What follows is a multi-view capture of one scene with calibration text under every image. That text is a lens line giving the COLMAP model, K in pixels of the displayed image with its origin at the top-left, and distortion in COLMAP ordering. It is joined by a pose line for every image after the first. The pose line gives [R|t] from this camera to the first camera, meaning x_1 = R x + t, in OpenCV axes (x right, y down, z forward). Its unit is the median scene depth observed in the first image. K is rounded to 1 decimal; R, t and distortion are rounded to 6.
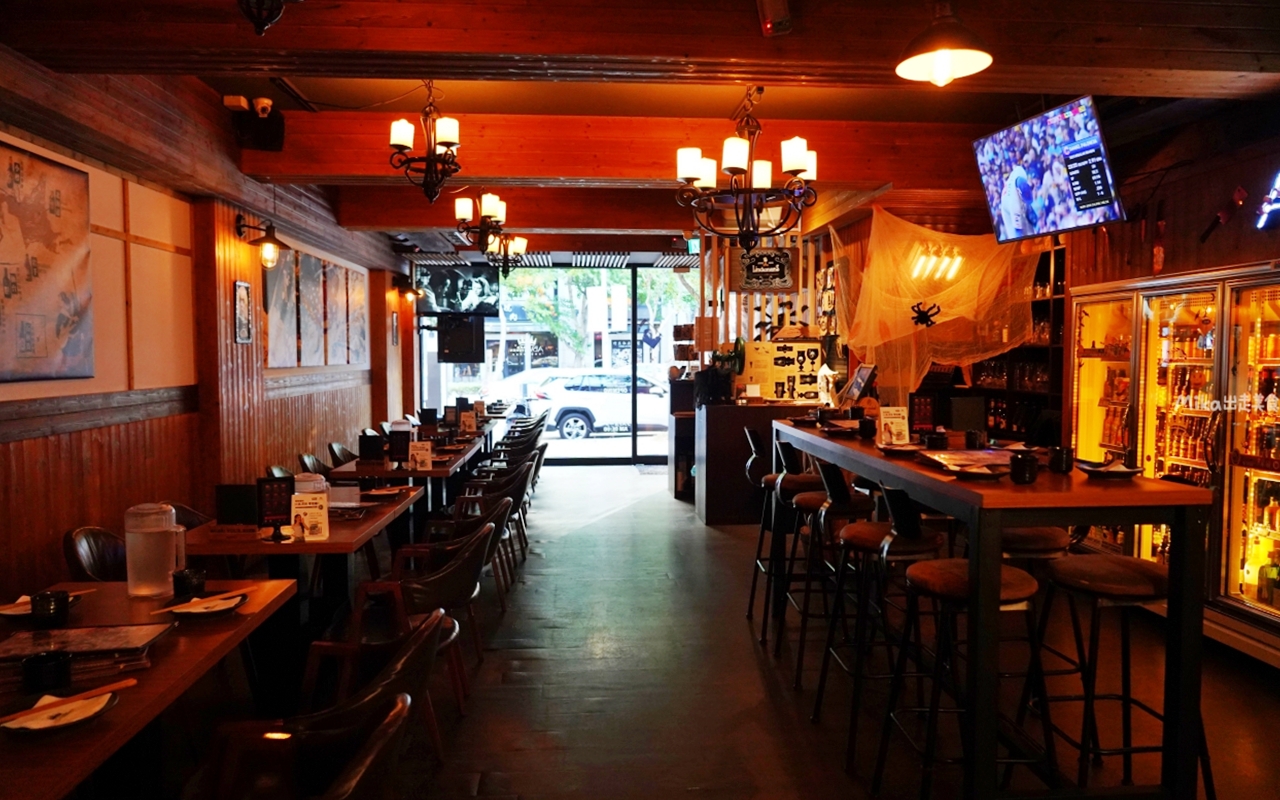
lens RADIAL K [[886.3, 0, 640.0], [0, 886.3, 400.0], [0, 0, 1]] dist [-0.020555, 0.008406]
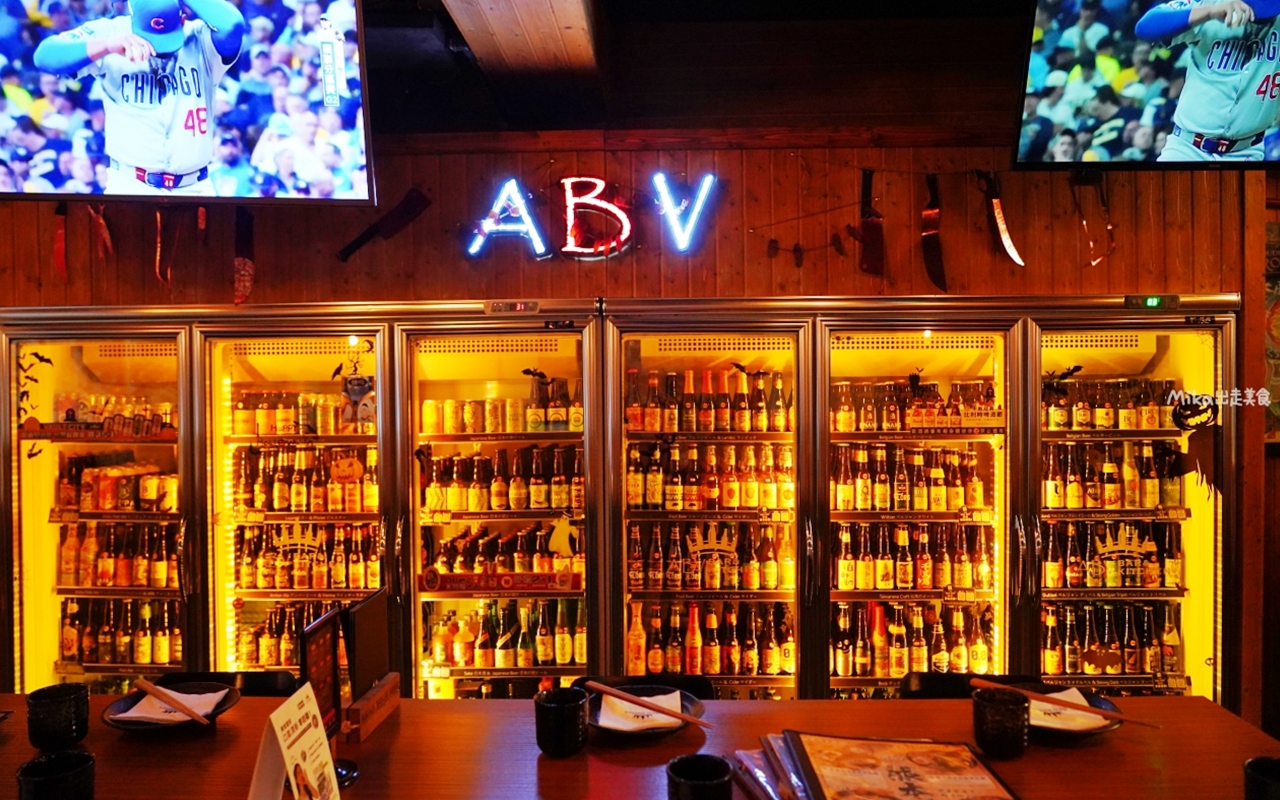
lens RADIAL K [[886.3, 0, 640.0], [0, 886.3, 400.0], [0, 0, 1]] dist [-0.020555, 0.008406]
pose [[0.099125, -0.023130, 0.994806, 0.004418], [0.059841, 0.998059, 0.017243, -0.071430], [-0.993274, 0.057821, 0.100316, 0.695760]]
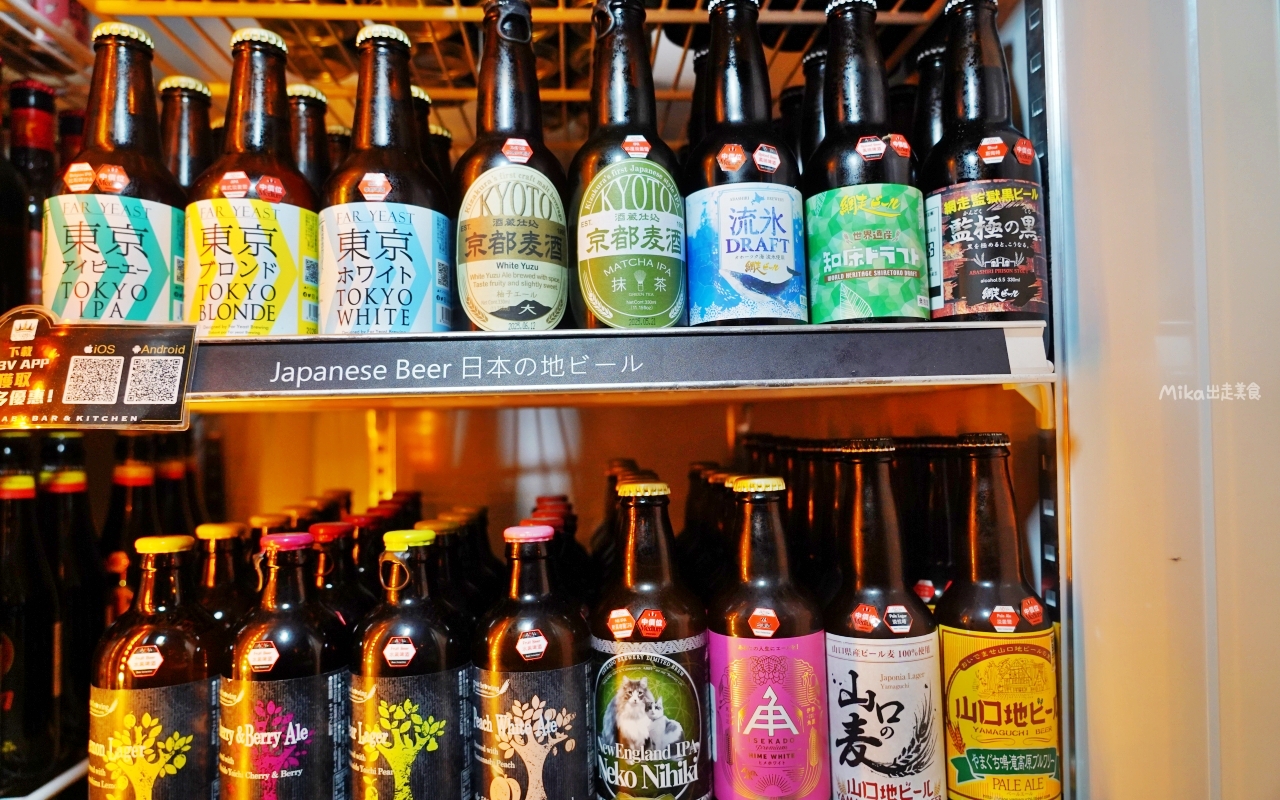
lens RADIAL K [[886.3, 0, 640.0], [0, 886.3, 400.0], [0, 0, 1]] dist [-0.020555, 0.008406]
pose [[-0.002046, 0.007275, 0.999971, 0.553350], [0.062156, 0.998041, -0.007133, 0.026151], [-0.998064, 0.062140, -0.002495, 0.859772]]
